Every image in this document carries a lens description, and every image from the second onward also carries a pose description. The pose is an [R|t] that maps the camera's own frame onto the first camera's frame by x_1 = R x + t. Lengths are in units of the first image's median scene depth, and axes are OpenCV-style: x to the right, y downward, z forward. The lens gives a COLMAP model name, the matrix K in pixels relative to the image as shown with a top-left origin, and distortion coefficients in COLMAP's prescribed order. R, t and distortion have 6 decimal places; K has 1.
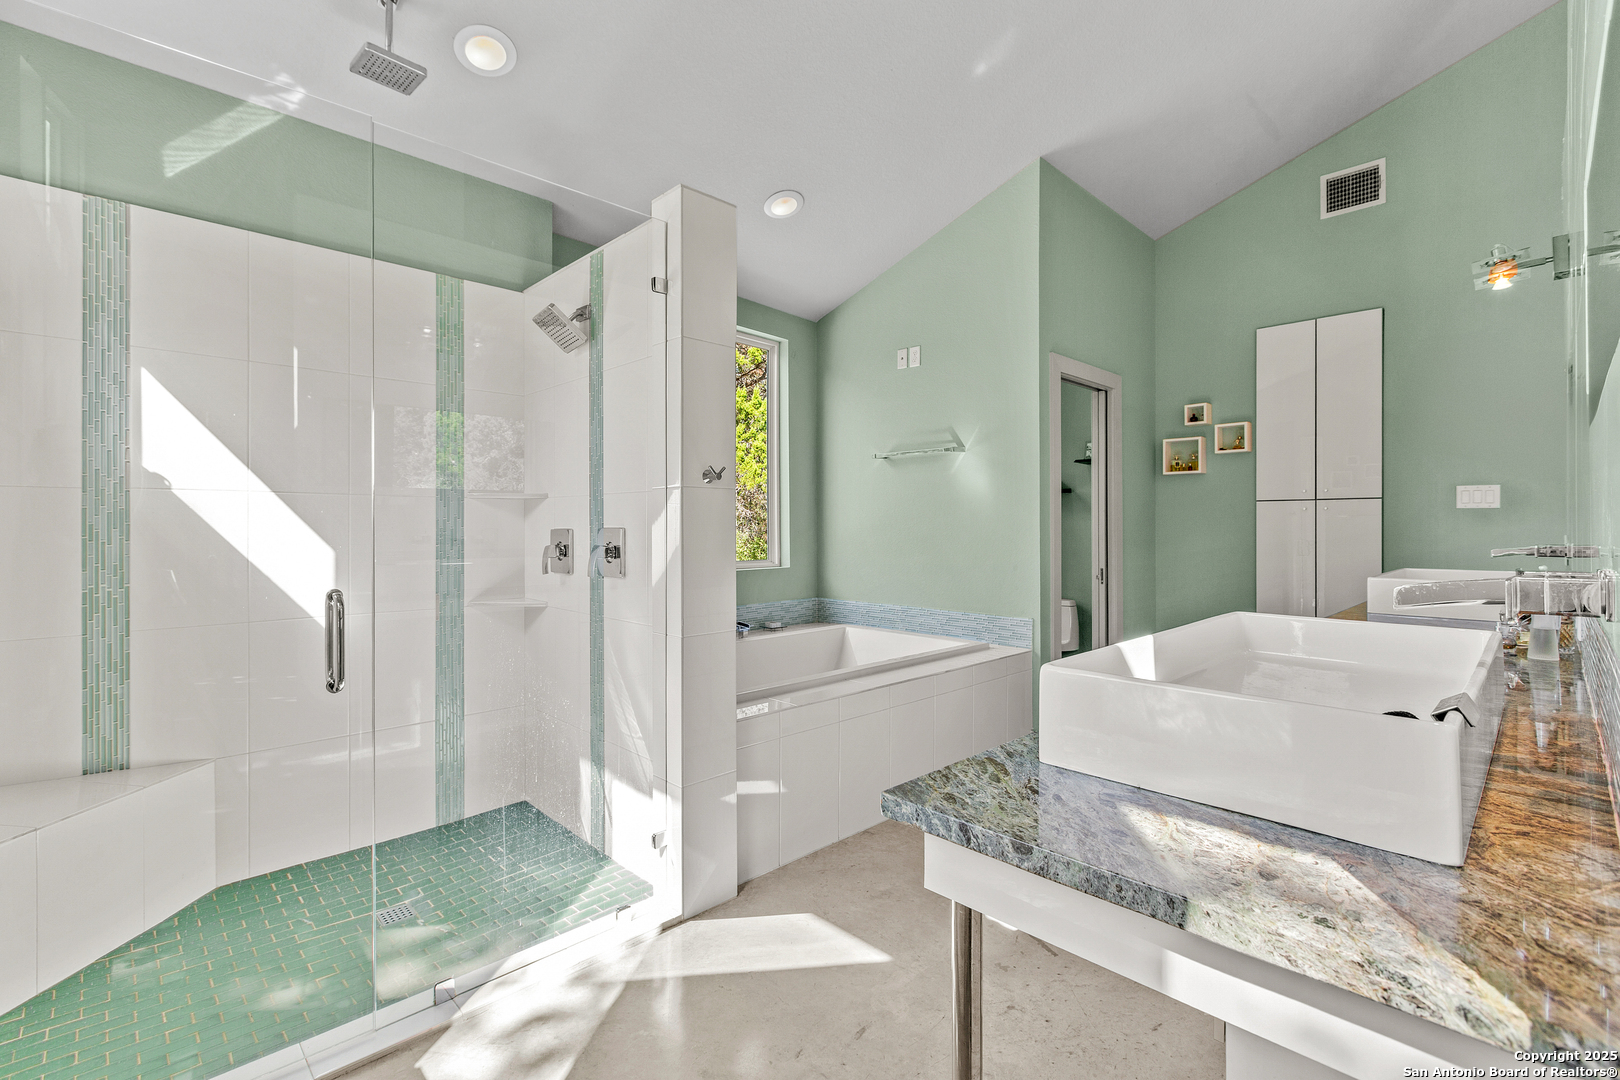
lens RADIAL K [[728.0, 0, 827.9], [0, 728.0, 534.0], [0, 0, 1]] dist [0.001990, -0.001499]
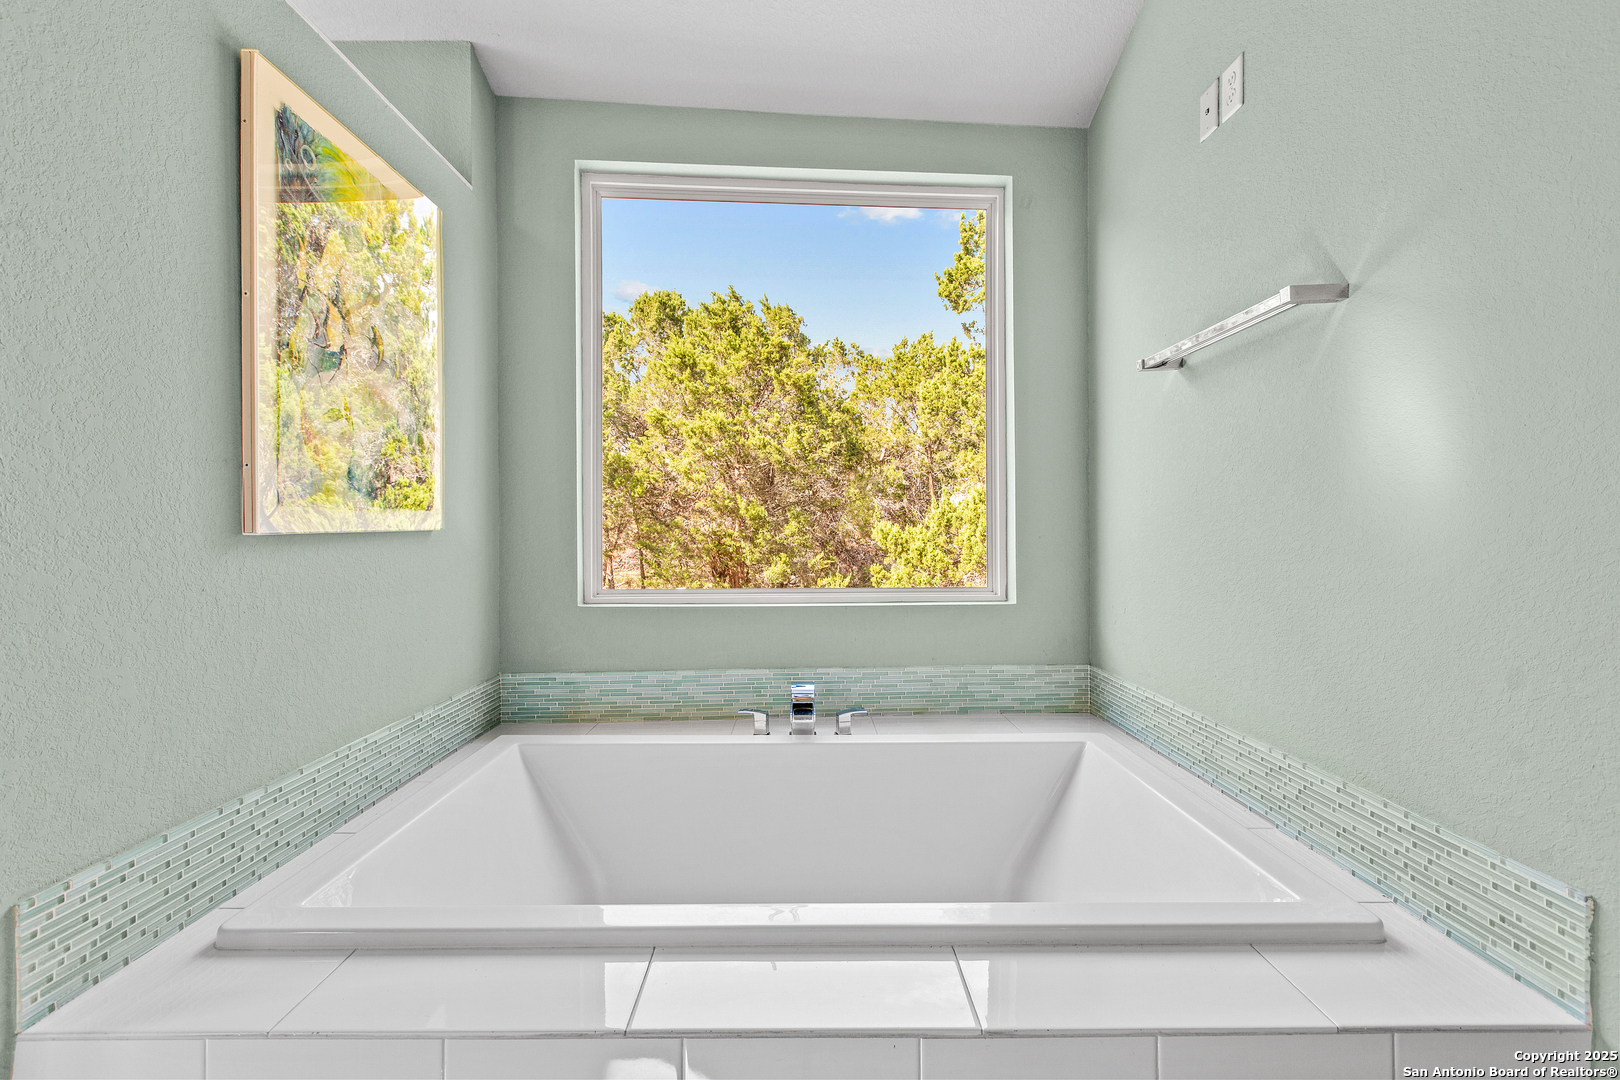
lens RADIAL K [[728.0, 0, 812.8], [0, 728.0, 535.0], [0, 0, 1]] dist [0.001990, -0.001499]
pose [[0.722396, -0.000746, -0.691480, 0.353997], [-0.002015, 0.999993, -0.003184, -0.003596], [0.691477, 0.003694, 0.722389, 0.875436]]
